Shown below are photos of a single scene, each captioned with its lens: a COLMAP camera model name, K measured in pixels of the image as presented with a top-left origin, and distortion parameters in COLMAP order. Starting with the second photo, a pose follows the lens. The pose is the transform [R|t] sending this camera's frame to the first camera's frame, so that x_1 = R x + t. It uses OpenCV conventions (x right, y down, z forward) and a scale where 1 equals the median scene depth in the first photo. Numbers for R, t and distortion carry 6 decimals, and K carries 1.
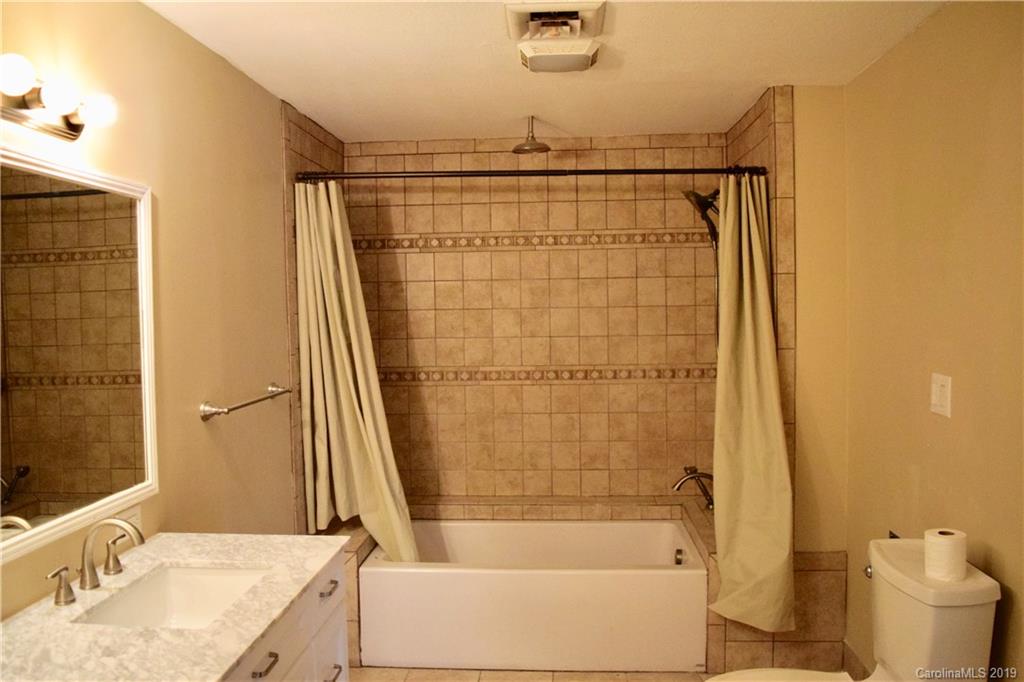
lens RADIAL K [[843.8, 0, 508.6], [0, 843.8, 337.7], [0, 0, 1]] dist [-0.079909, 0.014432]
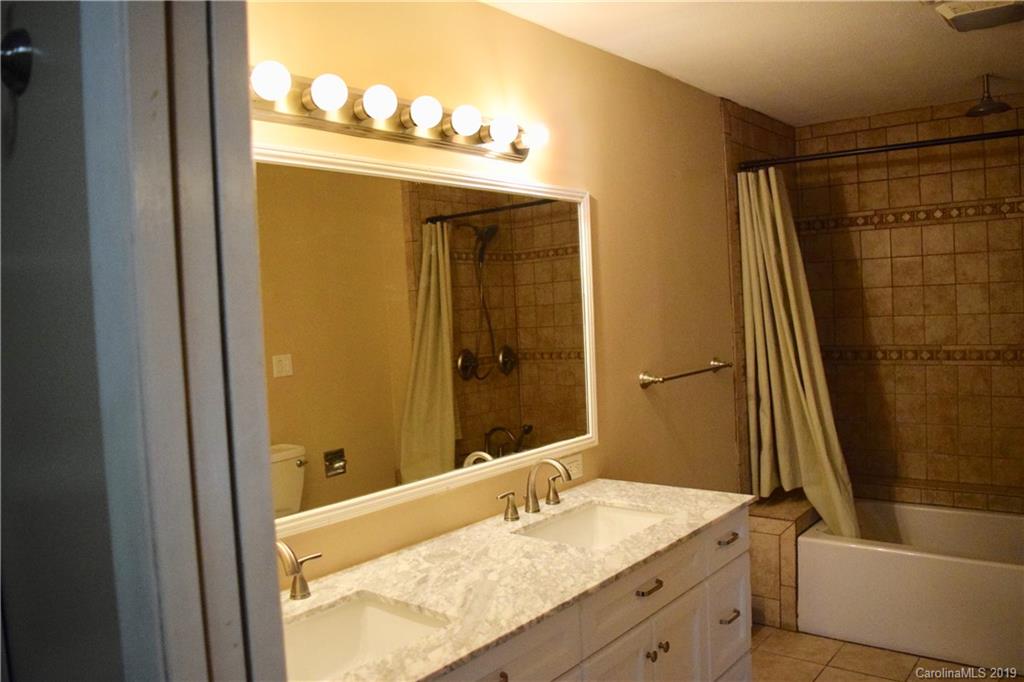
lens RADIAL K [[843.8, 0, 508.6], [0, 843.8, 337.7], [0, 0, 1]] dist [-0.079909, 0.014432]
pose [[0.817275, 0.000271, -0.576247, 0.117281], [0.010048, 0.999841, 0.014721, 0.007851], [0.576160, -0.017821, 0.817143, -0.046965]]
